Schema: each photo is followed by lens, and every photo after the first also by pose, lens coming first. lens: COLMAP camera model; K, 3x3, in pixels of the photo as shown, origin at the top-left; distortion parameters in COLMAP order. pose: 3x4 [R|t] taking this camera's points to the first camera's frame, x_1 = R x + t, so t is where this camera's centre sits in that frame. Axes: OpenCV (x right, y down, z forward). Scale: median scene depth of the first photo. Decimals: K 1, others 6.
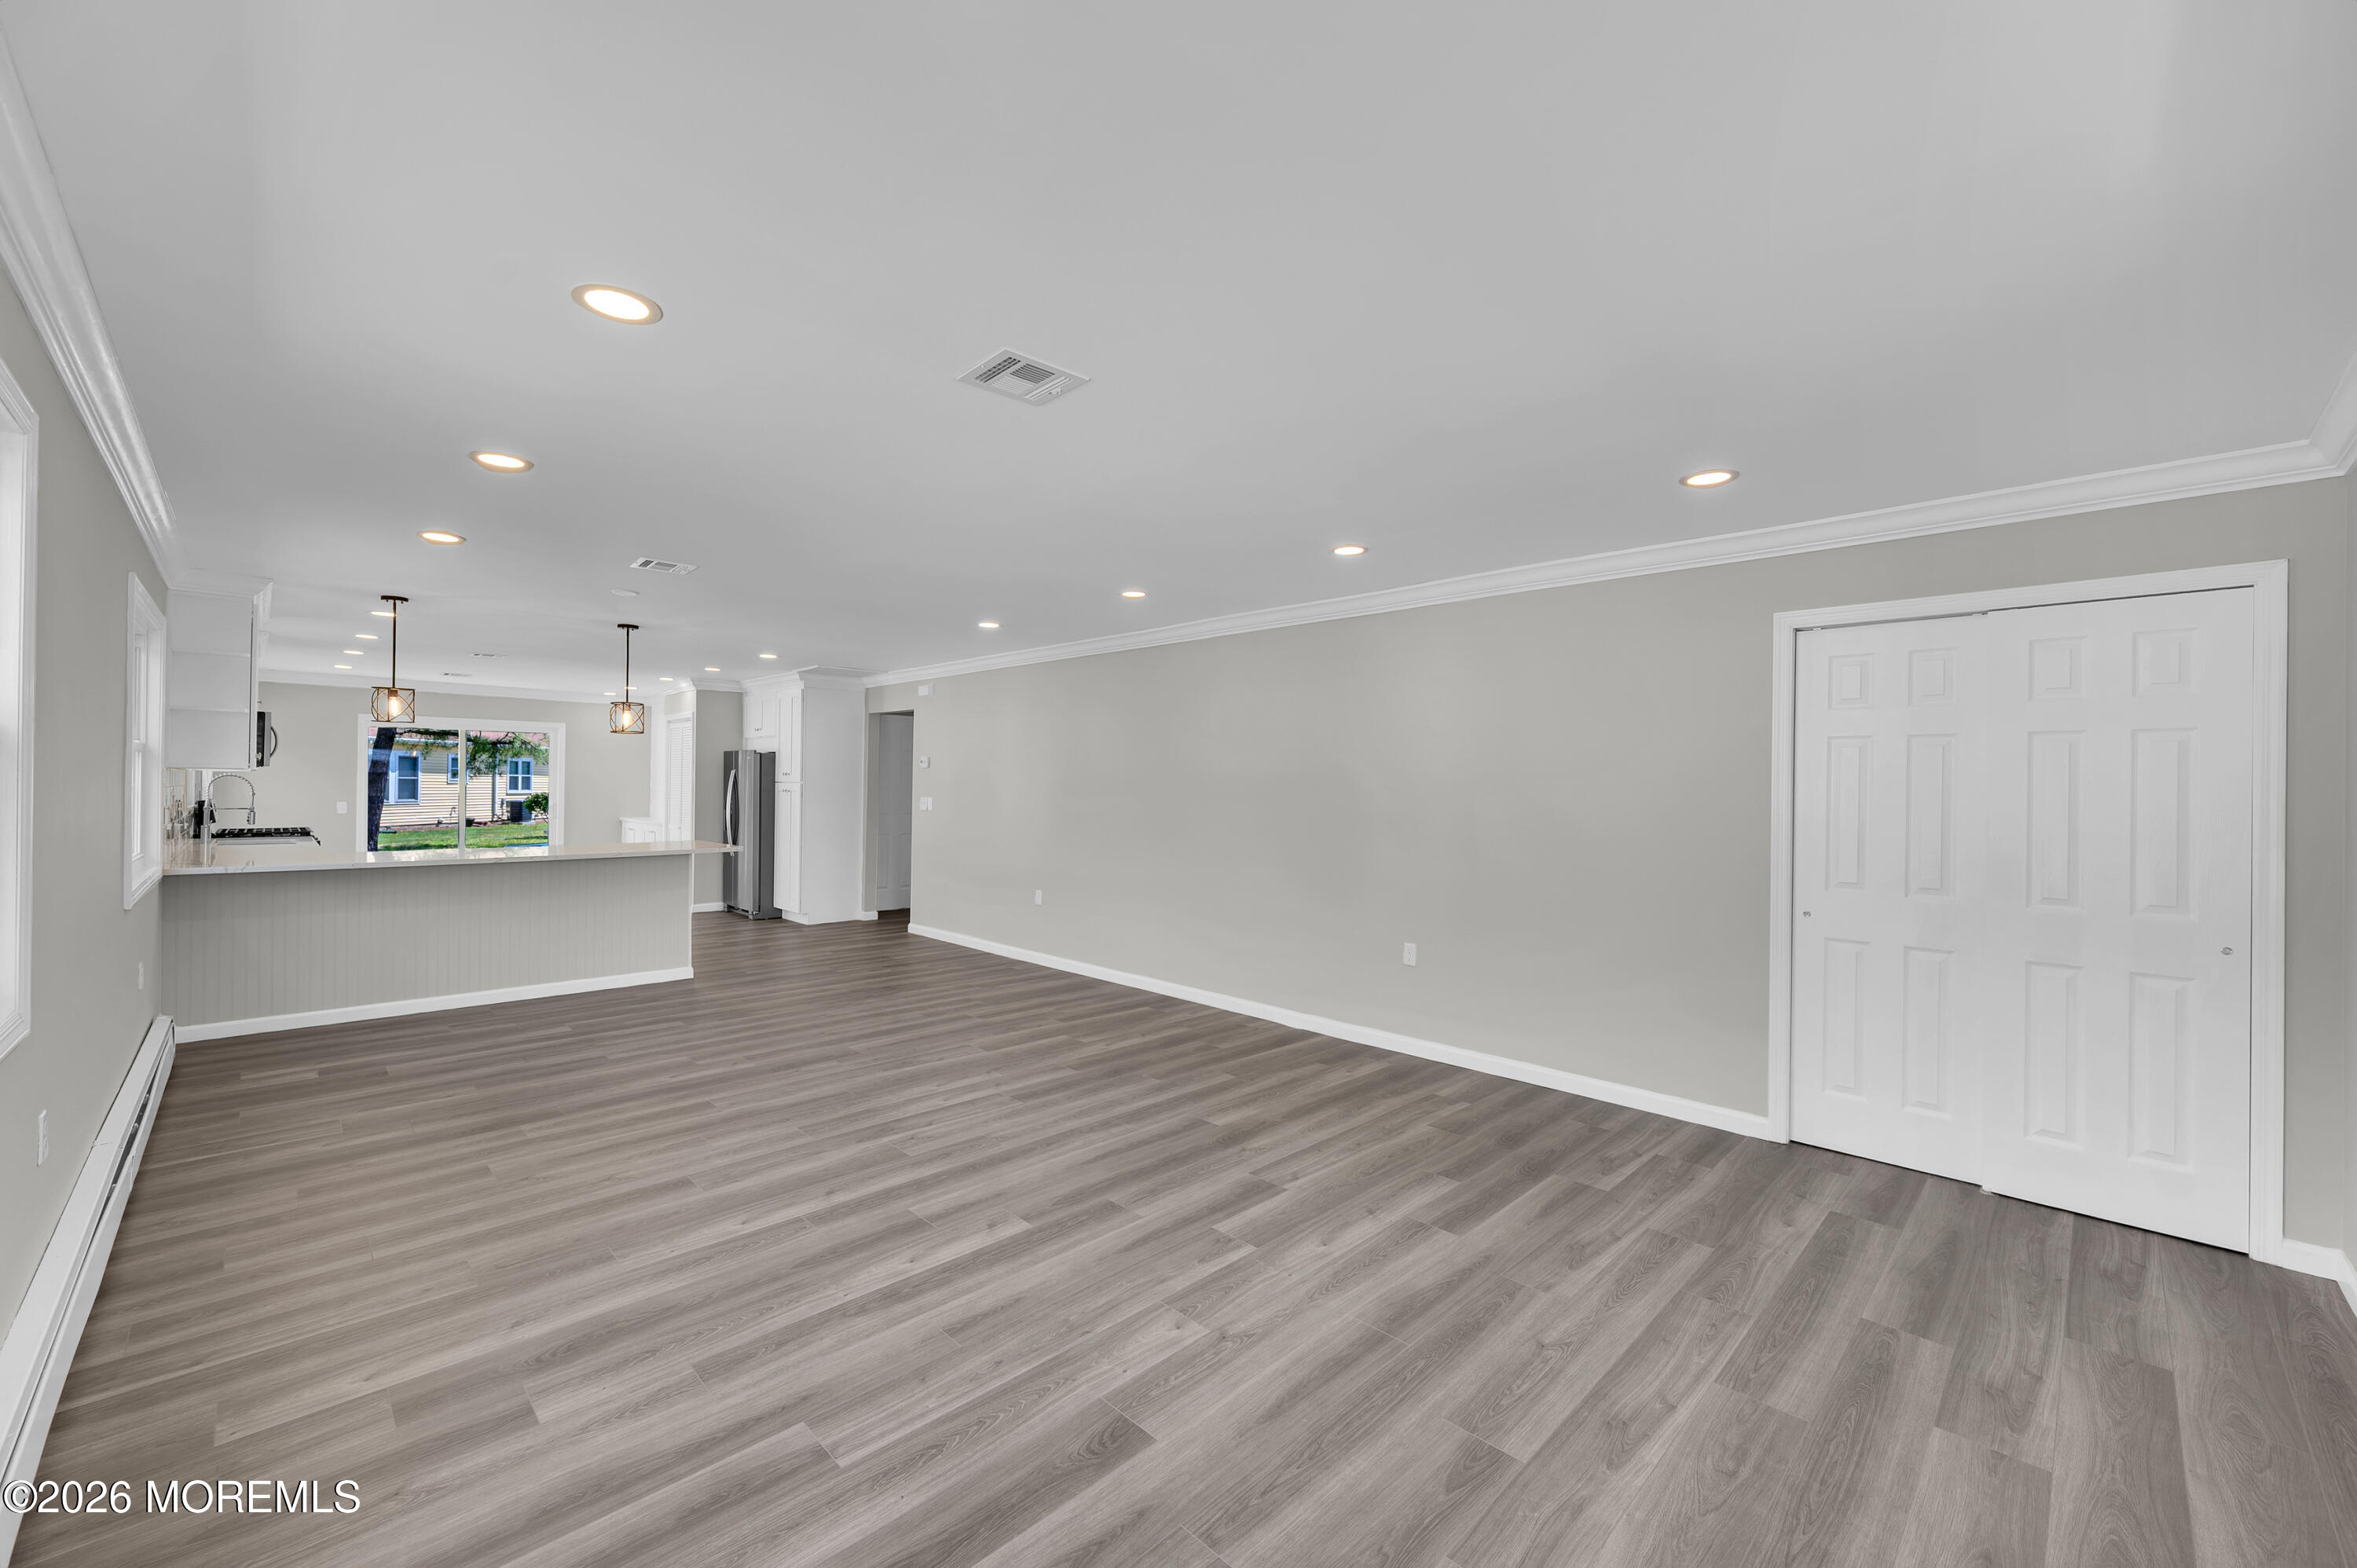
lens RADIAL K [[929.7, 0, 1173.4], [0, 929.7, 785.8], [0, 0, 1]] dist [0.001382, -0.000417]
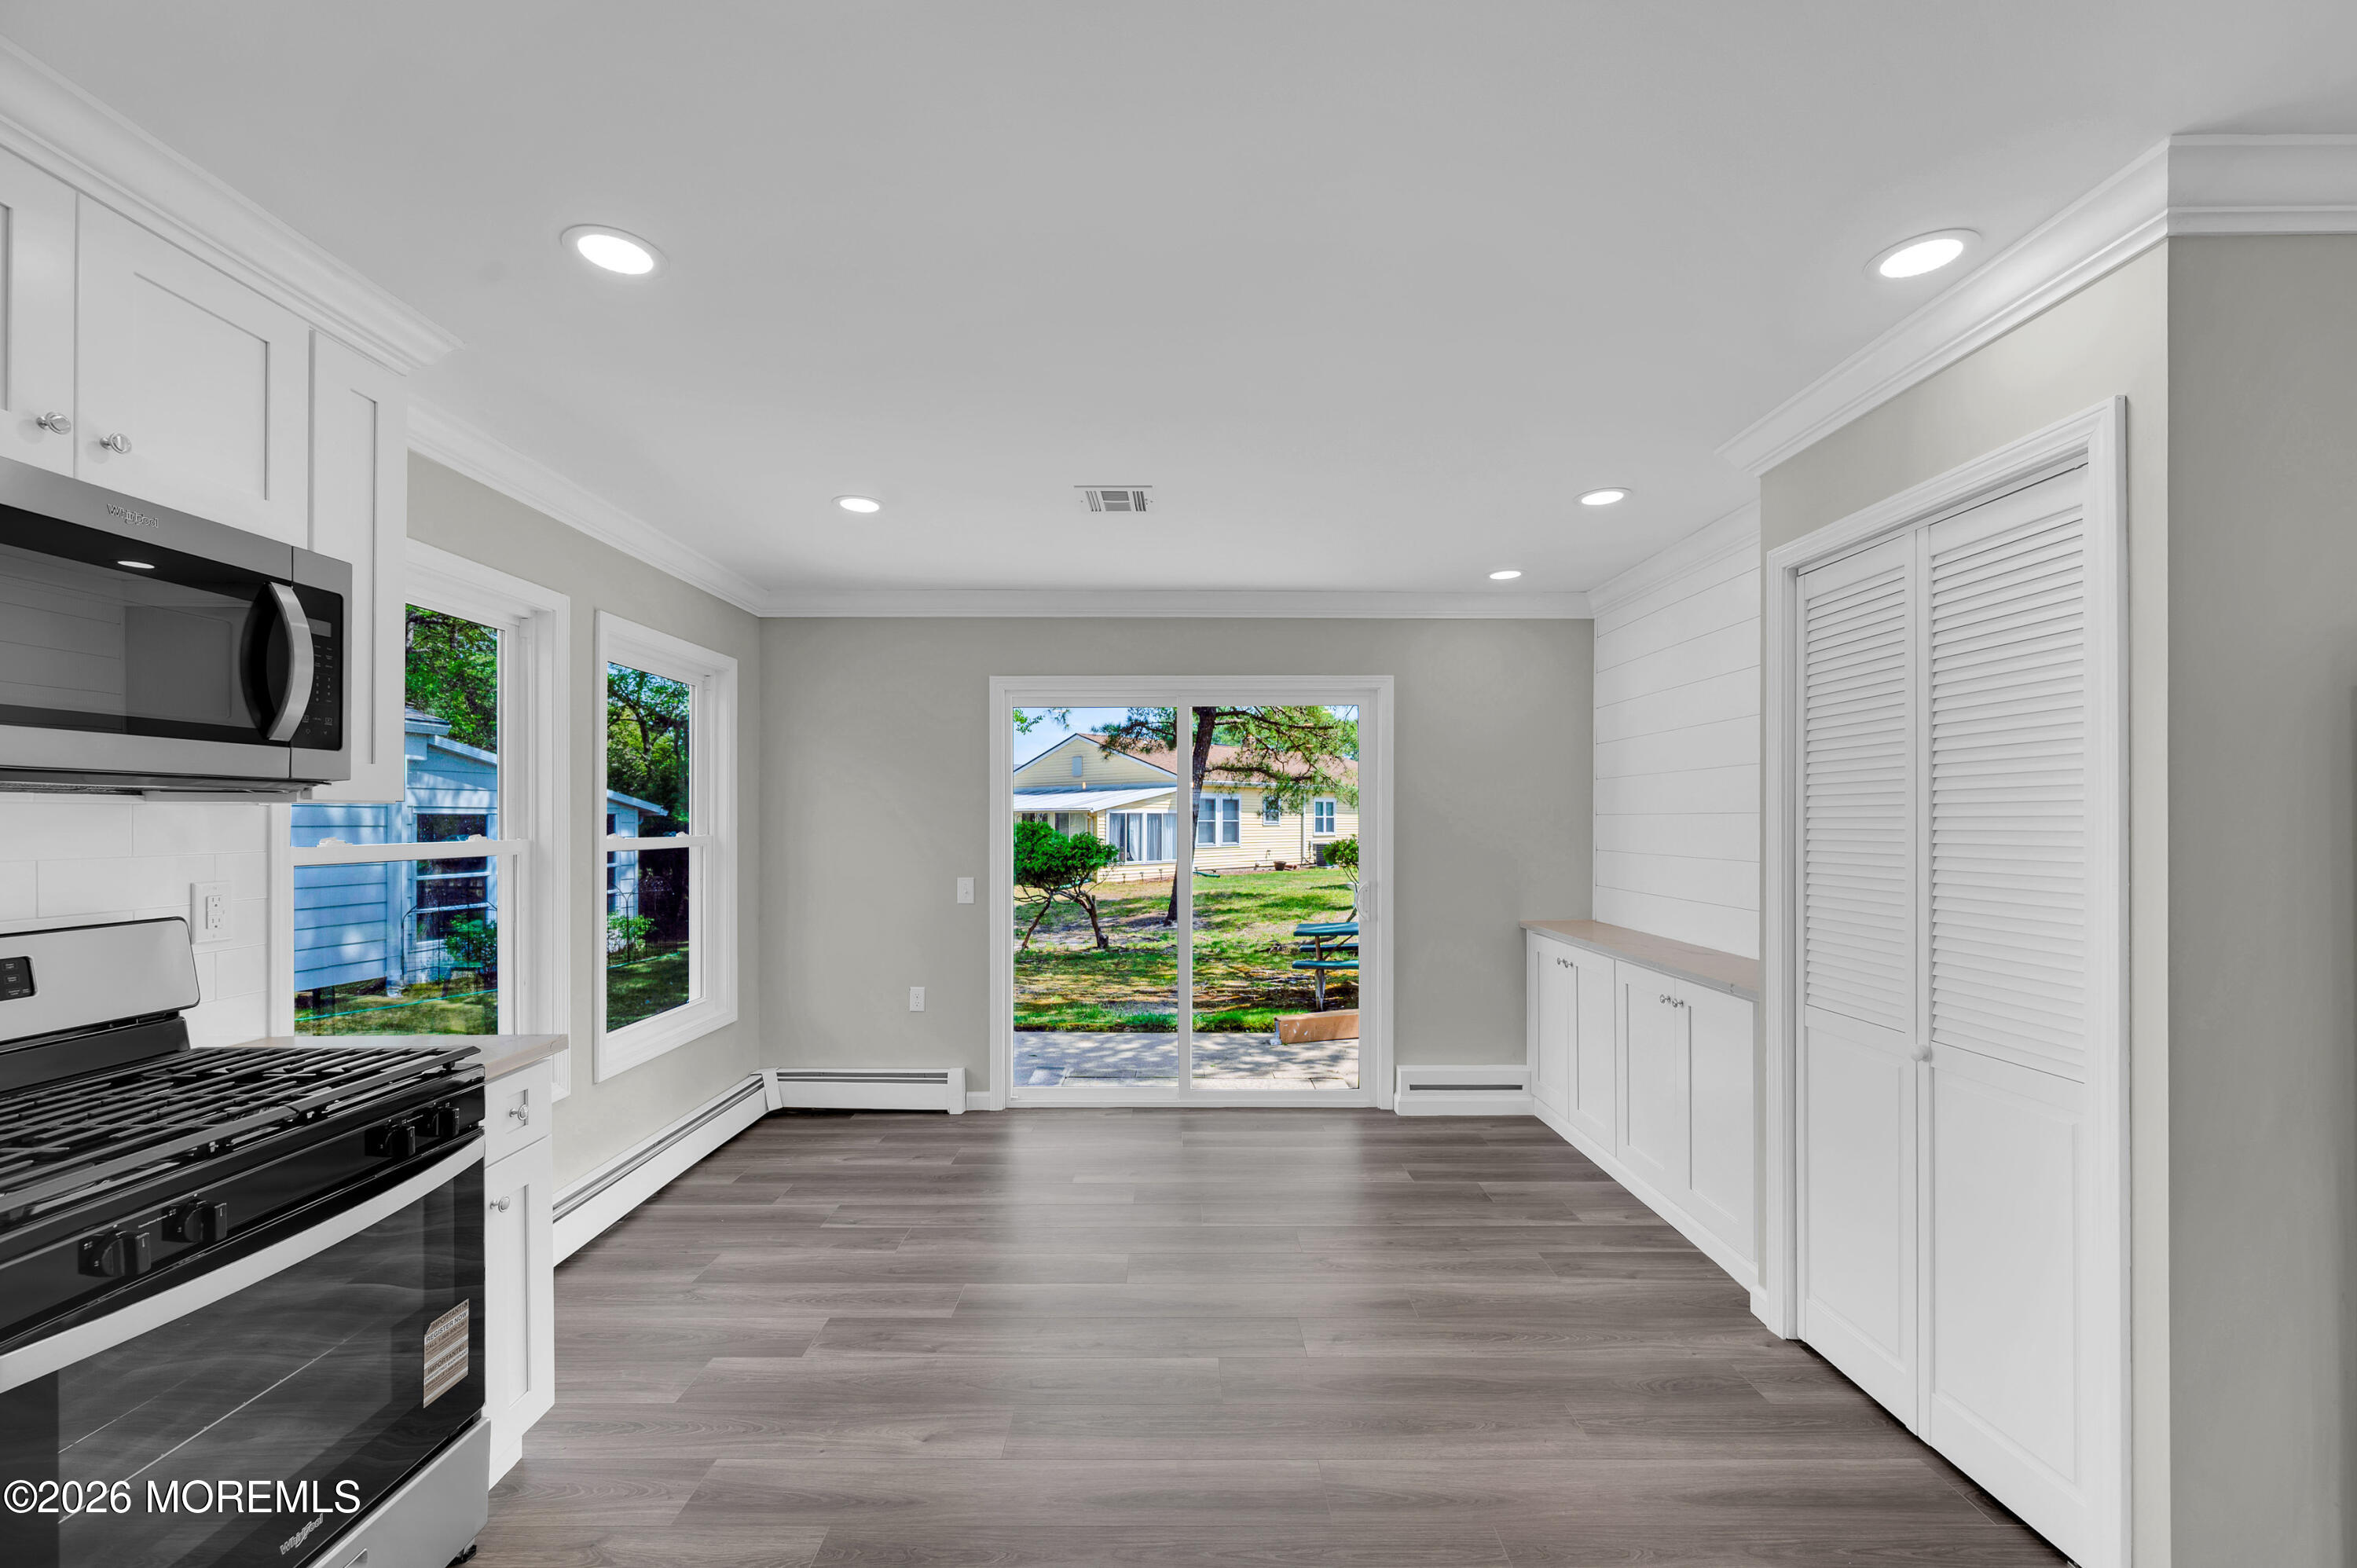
lens RADIAL K [[934.0, 0, 1177.4], [0, 934.0, 819.1], [0, 0, 1]] dist [0.001815, -0.001025]
pose [[0.716031, -0.012284, -0.697960, -0.515285], [0.008898, 0.999925, -0.008470, -0.005781], [0.698011, -0.000145, 0.716087, 0.758324]]
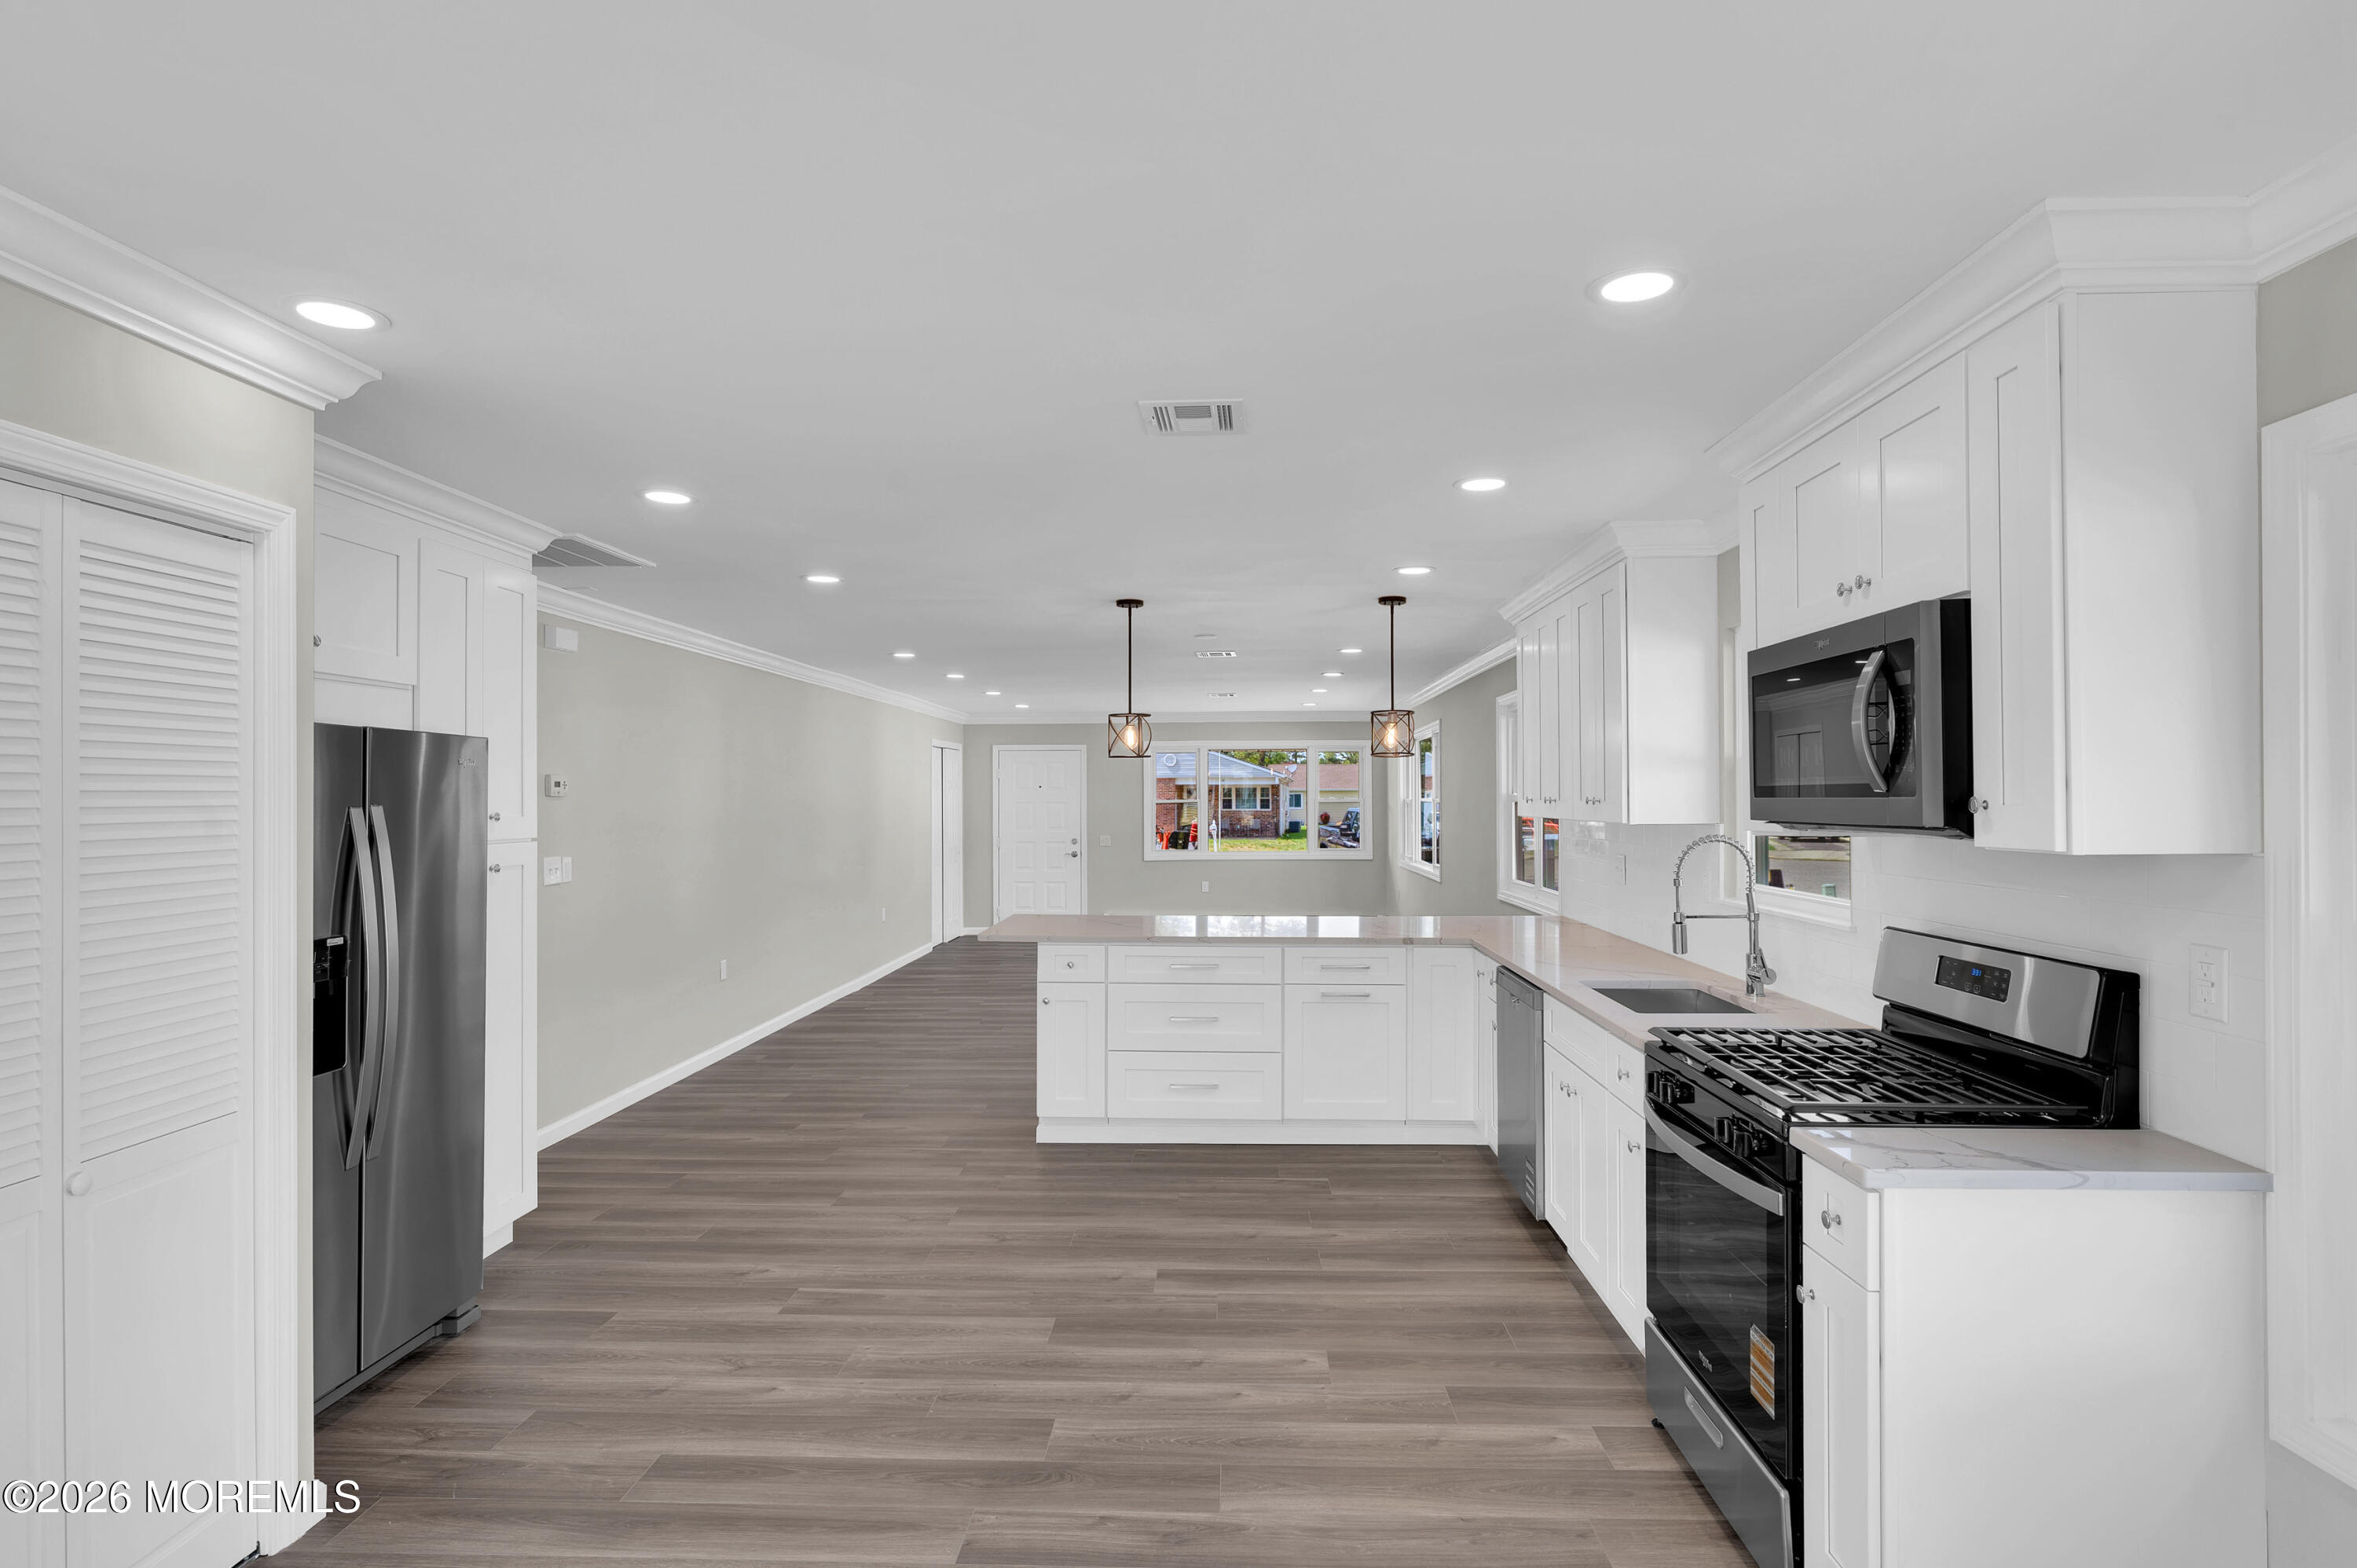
lens RADIAL K [[1215.2, 0, 1194.3], [0, 1215.2, 797.5], [0, 0, 1]] dist [-0.002620, 0.000119]
pose [[-0.690157, -0.008910, 0.723605, -0.820924], [-0.003491, 0.999954, 0.008984, -0.022670], [-0.723652, 0.003674, -0.690156, 1.024967]]
